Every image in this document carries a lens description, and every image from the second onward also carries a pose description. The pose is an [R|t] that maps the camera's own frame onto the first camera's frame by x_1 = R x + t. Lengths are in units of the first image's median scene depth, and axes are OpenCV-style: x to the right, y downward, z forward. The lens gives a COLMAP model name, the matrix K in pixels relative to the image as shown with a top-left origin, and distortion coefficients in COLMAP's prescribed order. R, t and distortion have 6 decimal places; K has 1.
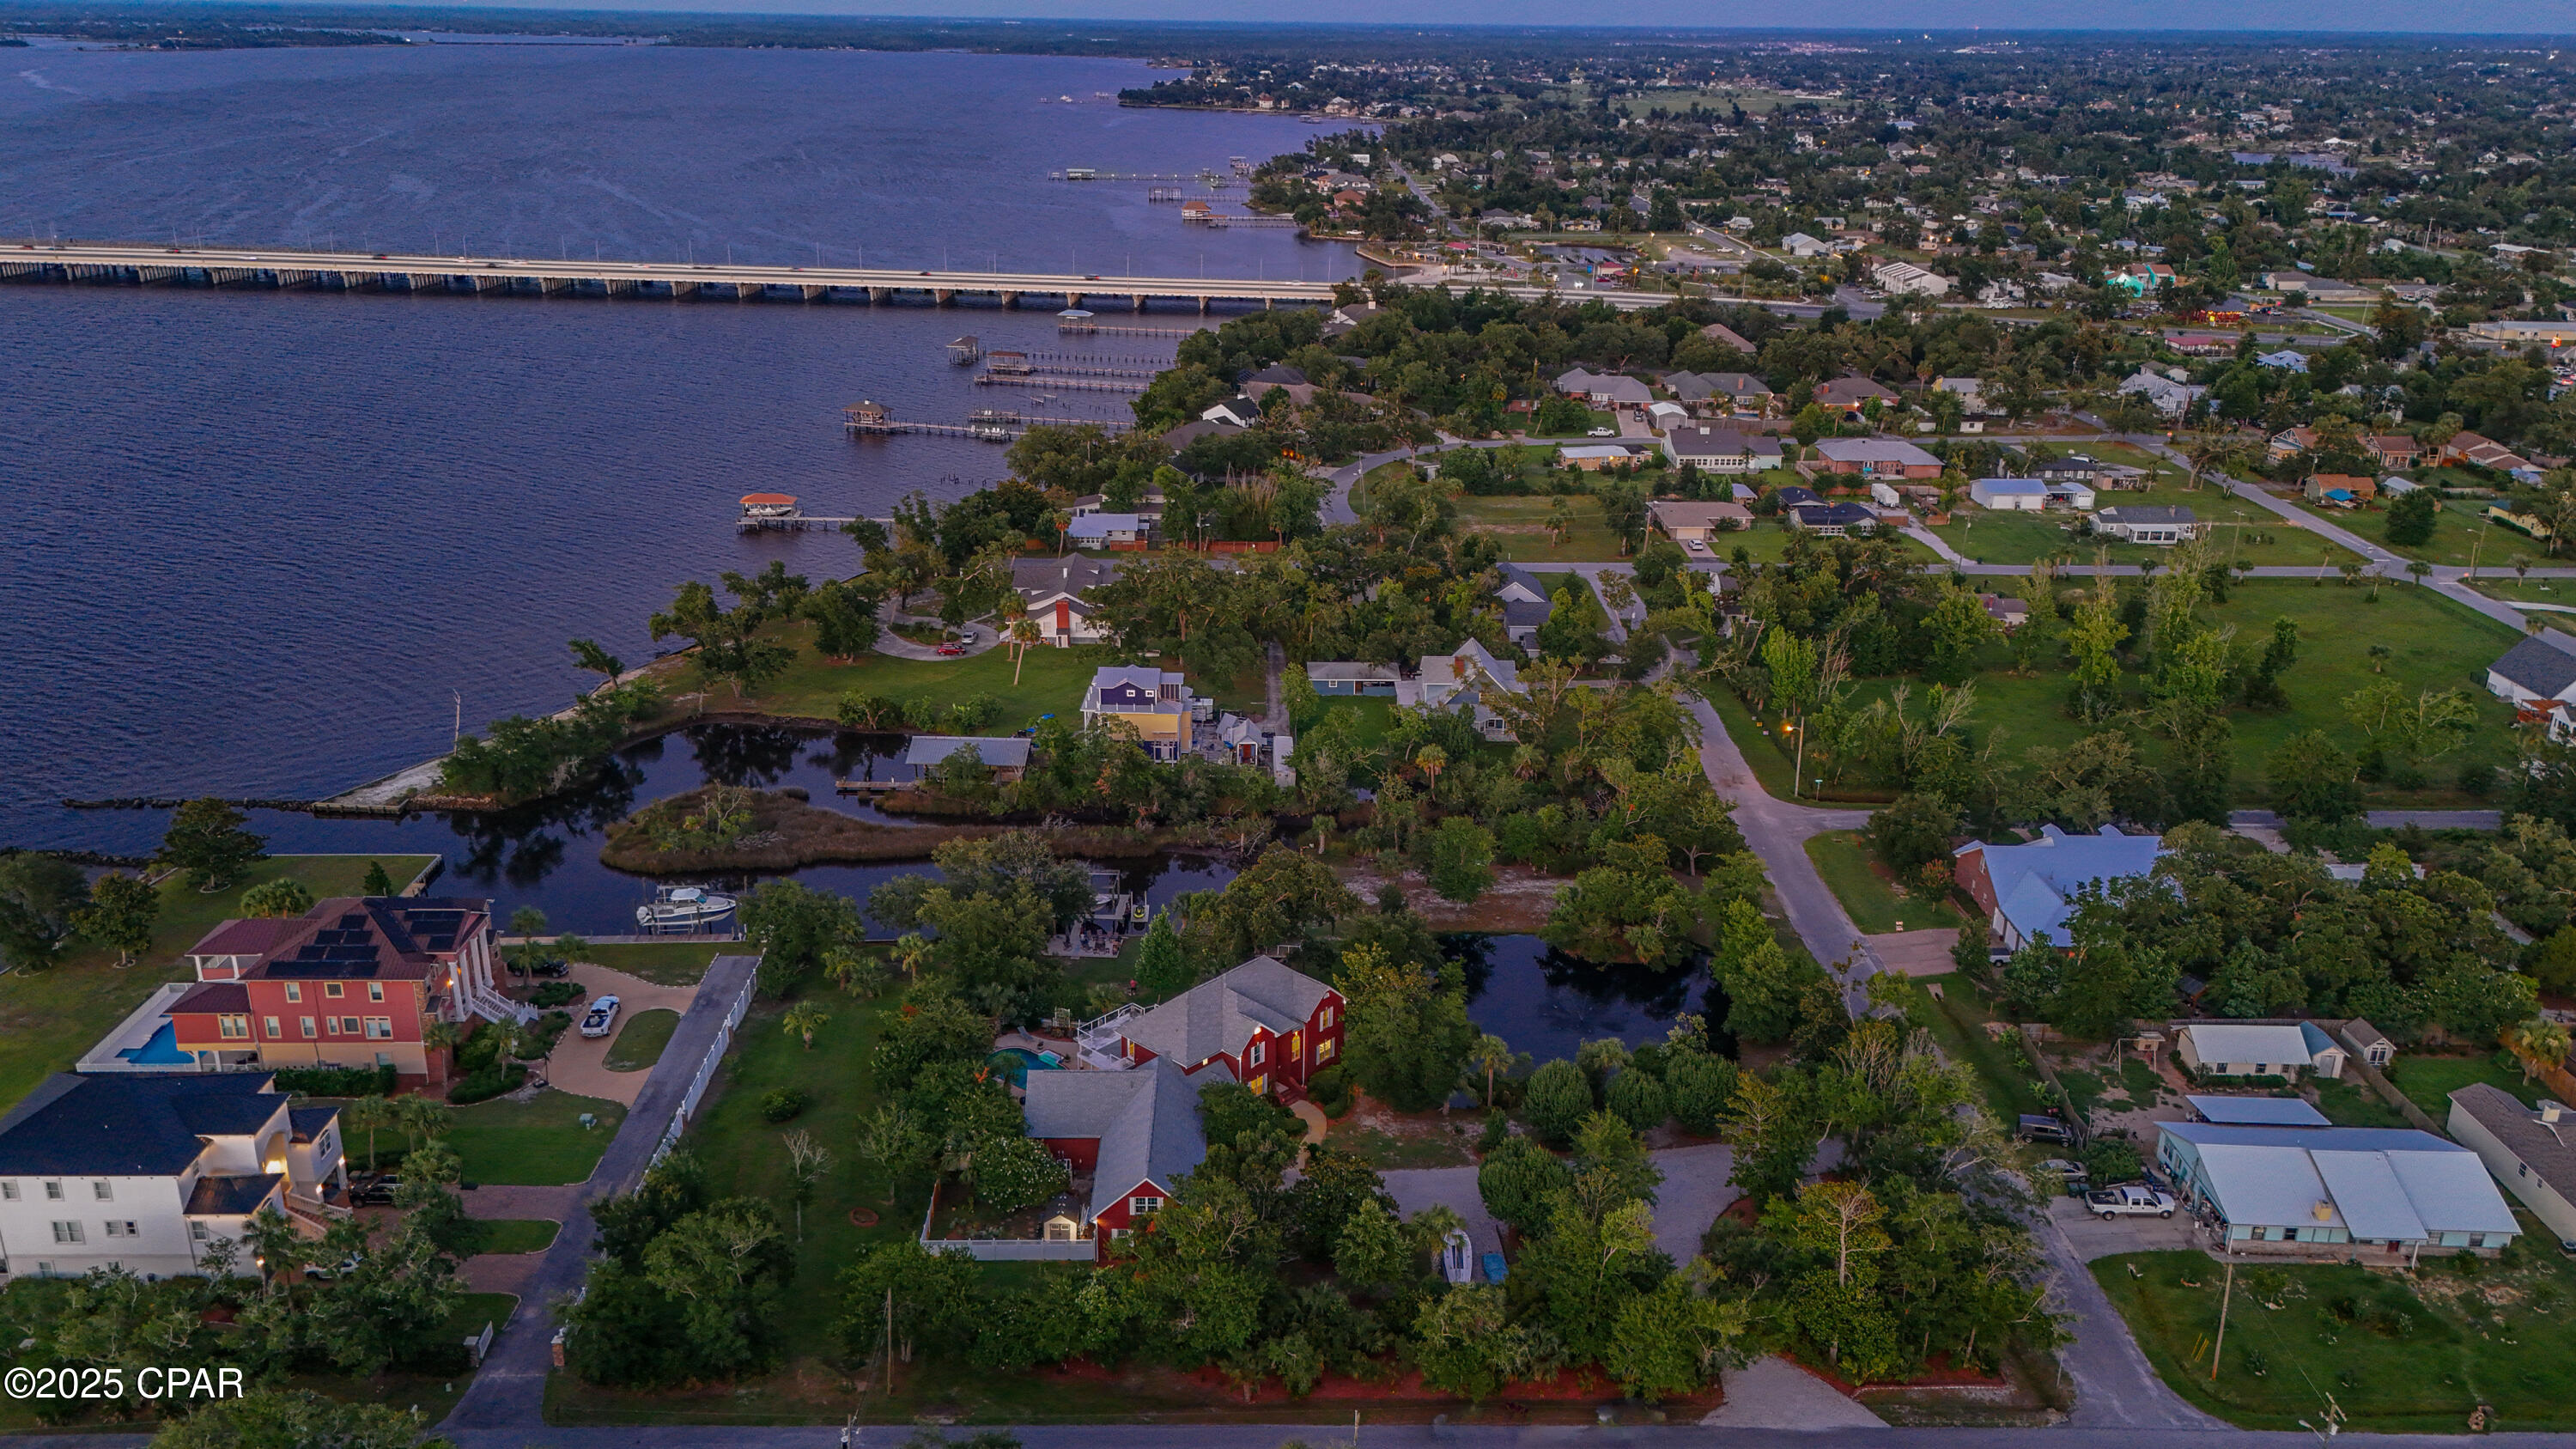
lens RADIAL K [[1889.5, 0, 1288.0], [0, 1889.5, 724.5], [0, 0, 1]] dist [-0.000446, 0.042087]
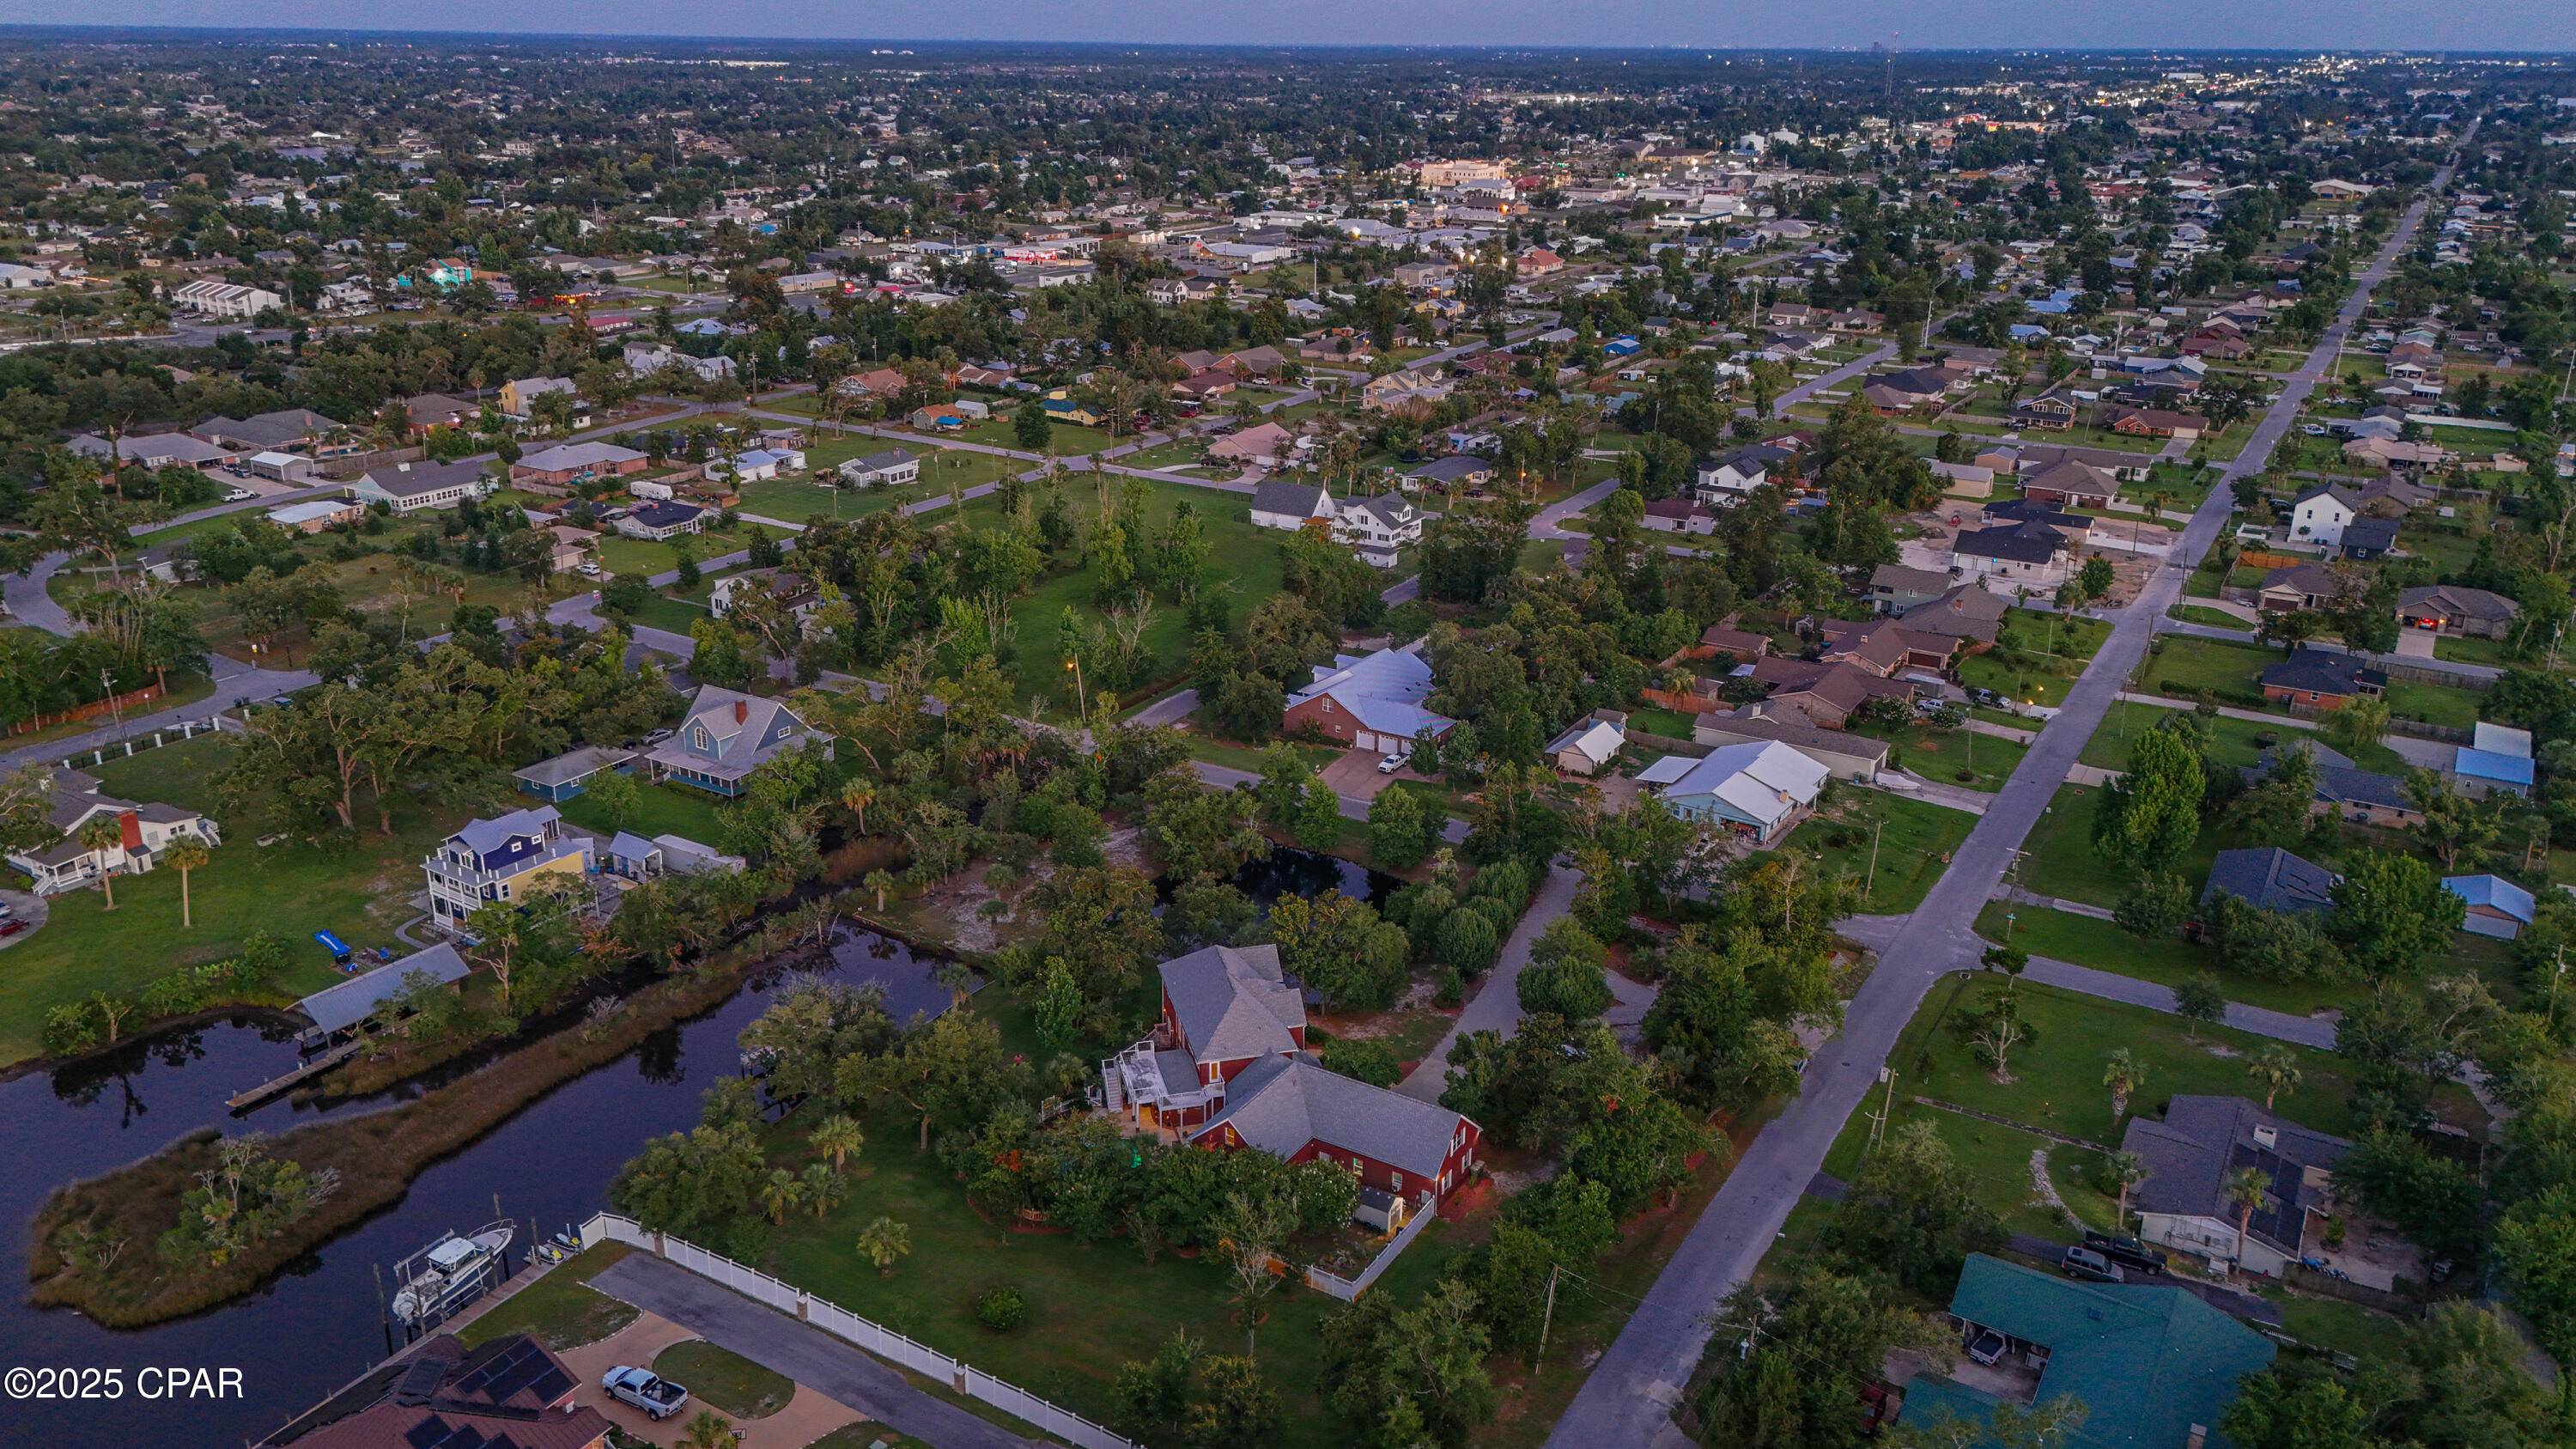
lens RADIAL K [[1889.5, 0, 1288.0], [0, 1889.5, 724.5], [0, 0, 1]] dist [-0.000446, 0.042087]
pose [[0.513479, -0.291060, 0.807232, -0.567700], [0.284191, 0.945311, 0.160074, -0.104757], [-0.809676, 0.147213, 0.568113, 0.249175]]
